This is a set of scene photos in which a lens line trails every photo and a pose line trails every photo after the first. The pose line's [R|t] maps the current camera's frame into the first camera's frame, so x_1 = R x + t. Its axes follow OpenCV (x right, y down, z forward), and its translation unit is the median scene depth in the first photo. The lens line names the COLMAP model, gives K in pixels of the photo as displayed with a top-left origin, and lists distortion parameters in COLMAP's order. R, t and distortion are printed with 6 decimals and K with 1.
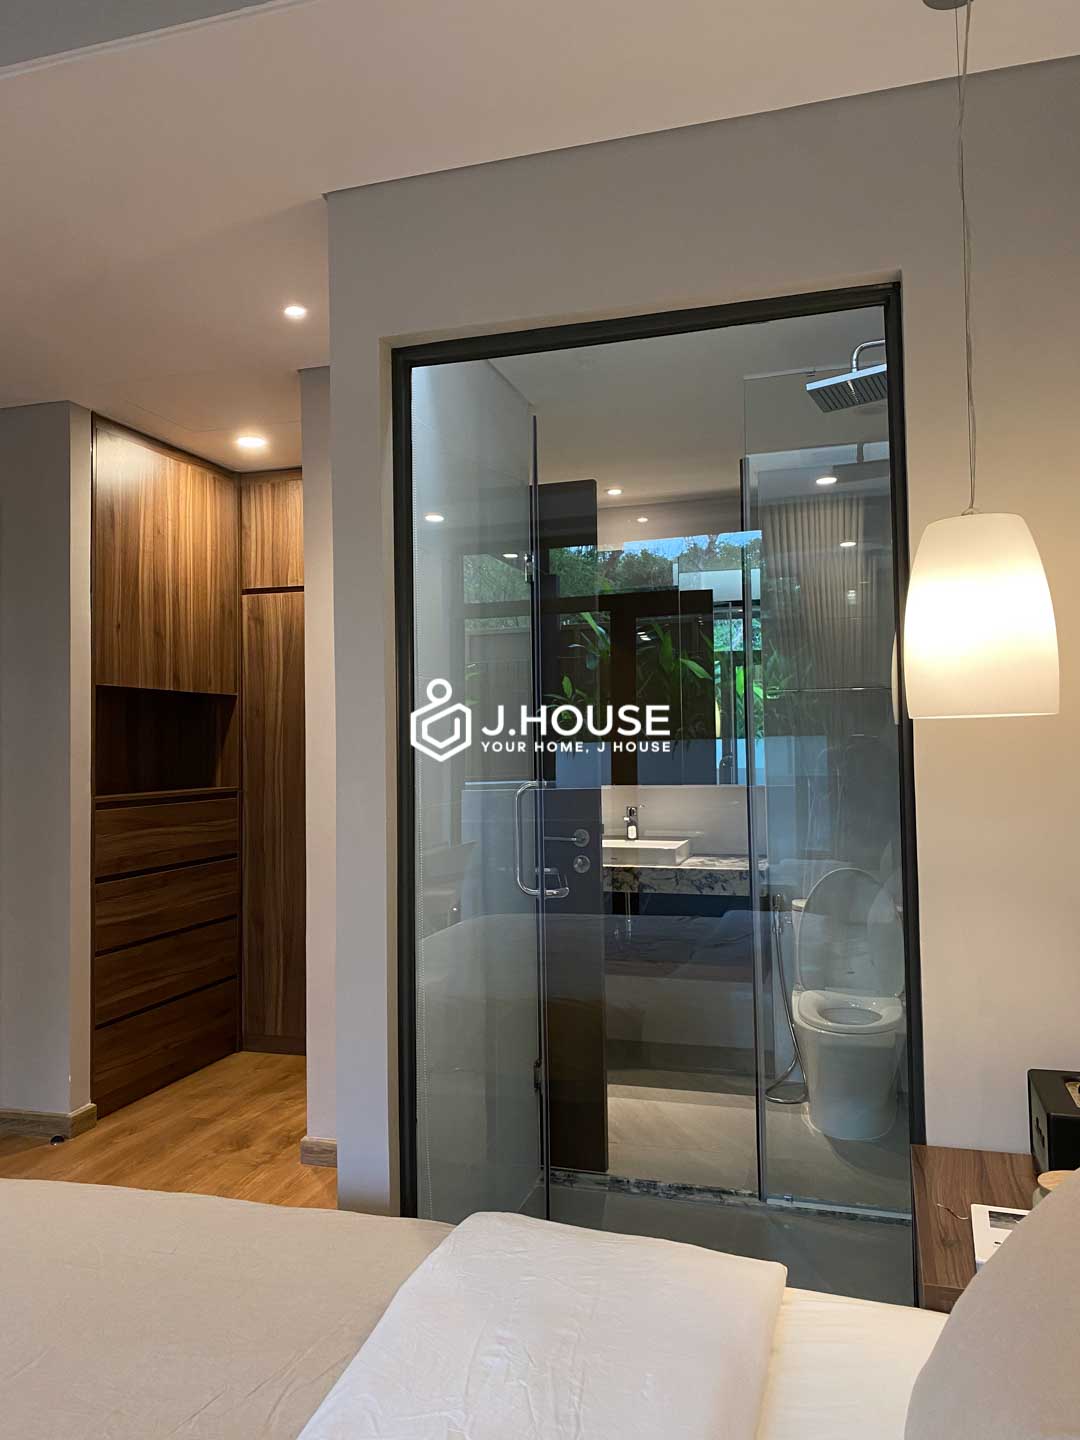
lens RADIAL K [[1100.5, 0, 526.3], [0, 1100.5, 711.4], [0, 0, 1]] dist [0.048272, -0.062937]
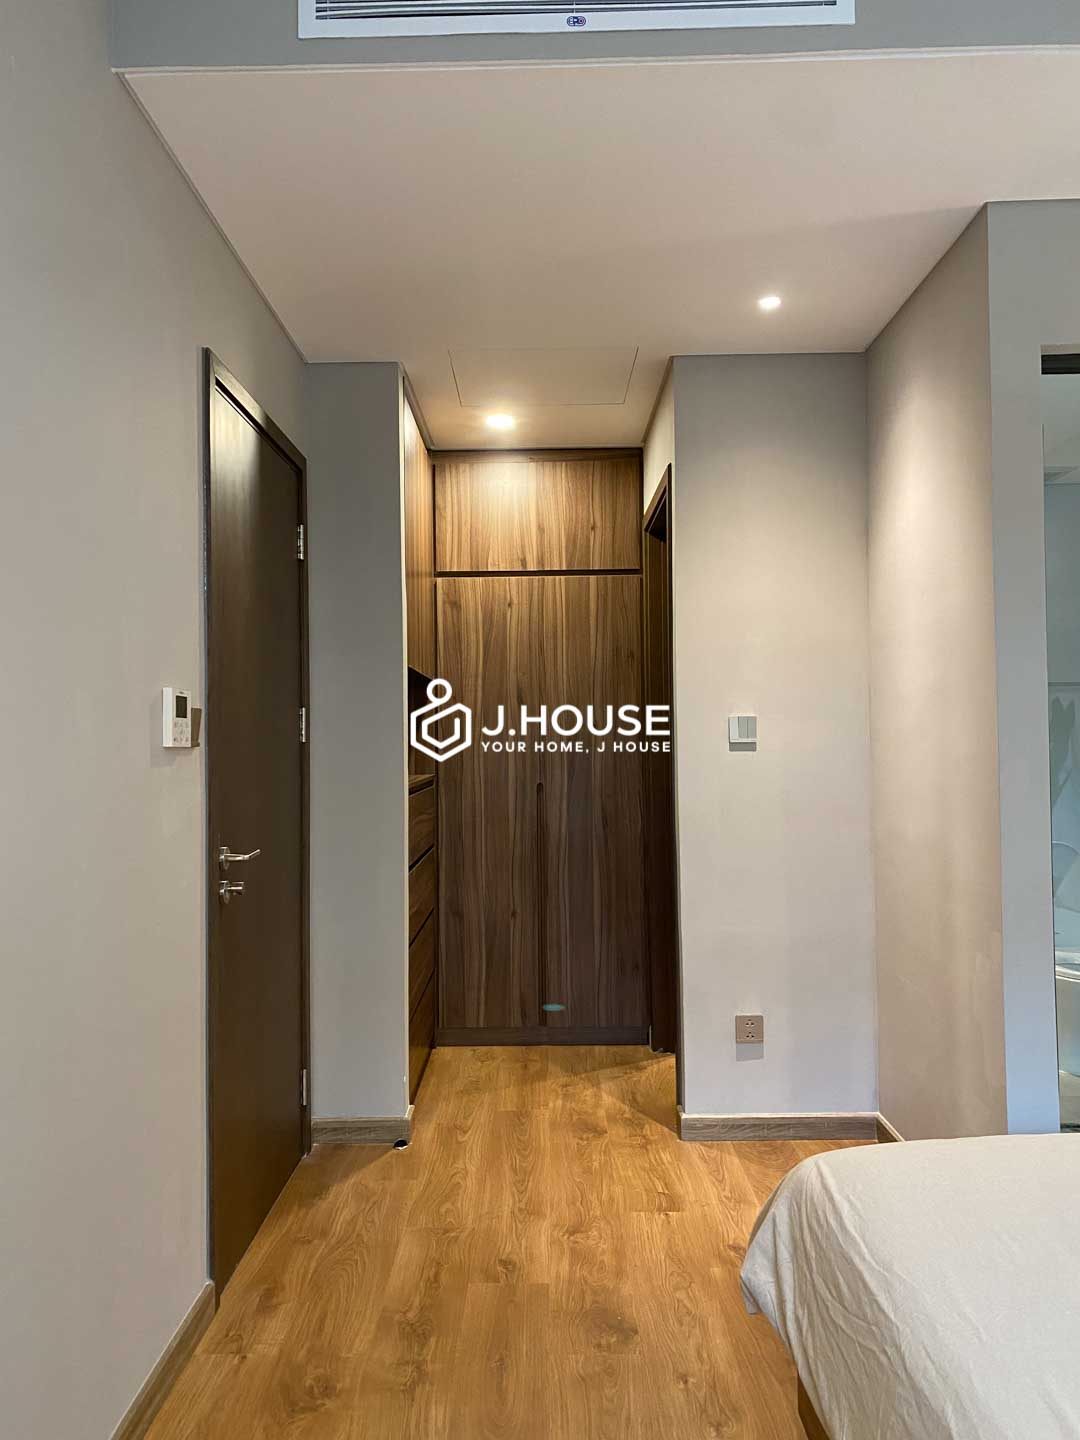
lens RADIAL K [[1100.5, 0, 531.0], [0, 1100.5, 721.9], [0, 0, 1]] dist [0.048272, -0.062937]
pose [[0.958488, 0.010032, 0.284957, -0.517207], [-0.013652, 0.999849, 0.010723, 0.010973], [-0.284807, -0.014168, 0.958480, 0.056844]]
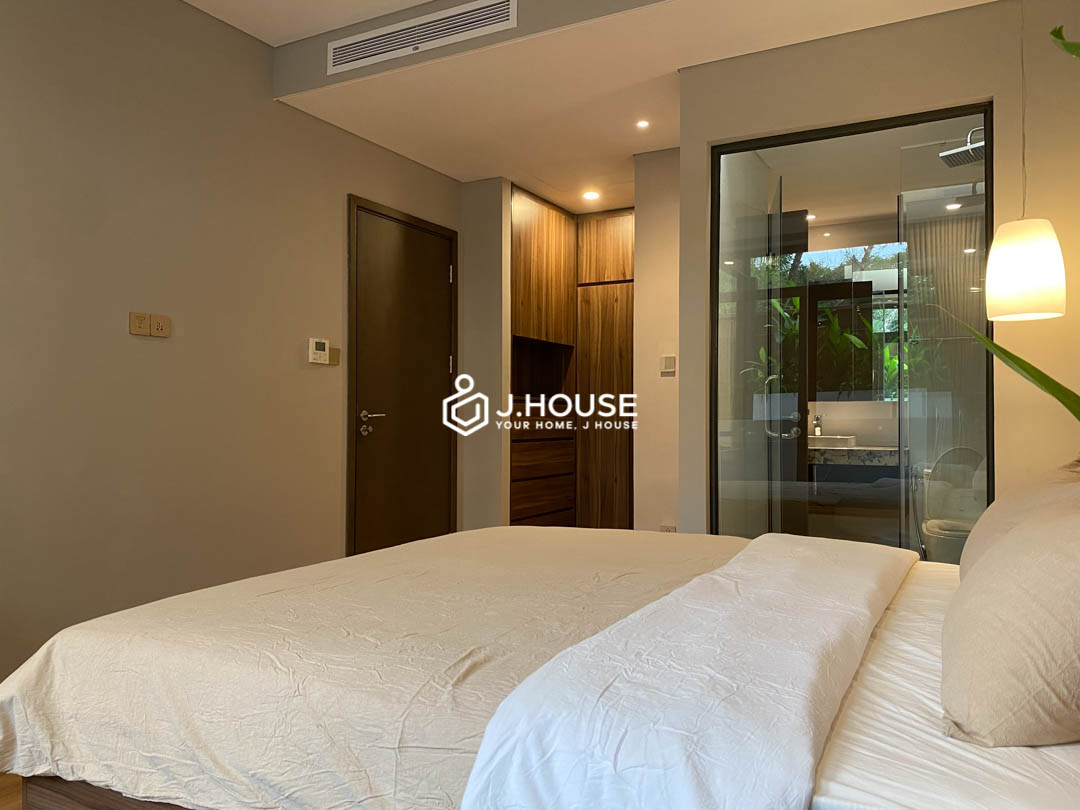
lens RADIAL K [[825.4, 0, 542.3], [0, 825.4, 408.3], [0, 0, 1]] dist [0.048272, -0.062937]
pose [[0.980804, 0.015084, -0.194414, -0.070245], [-0.011269, 0.999722, 0.020716, 0.062643], [0.194673, -0.018128, 0.980701, -0.291405]]
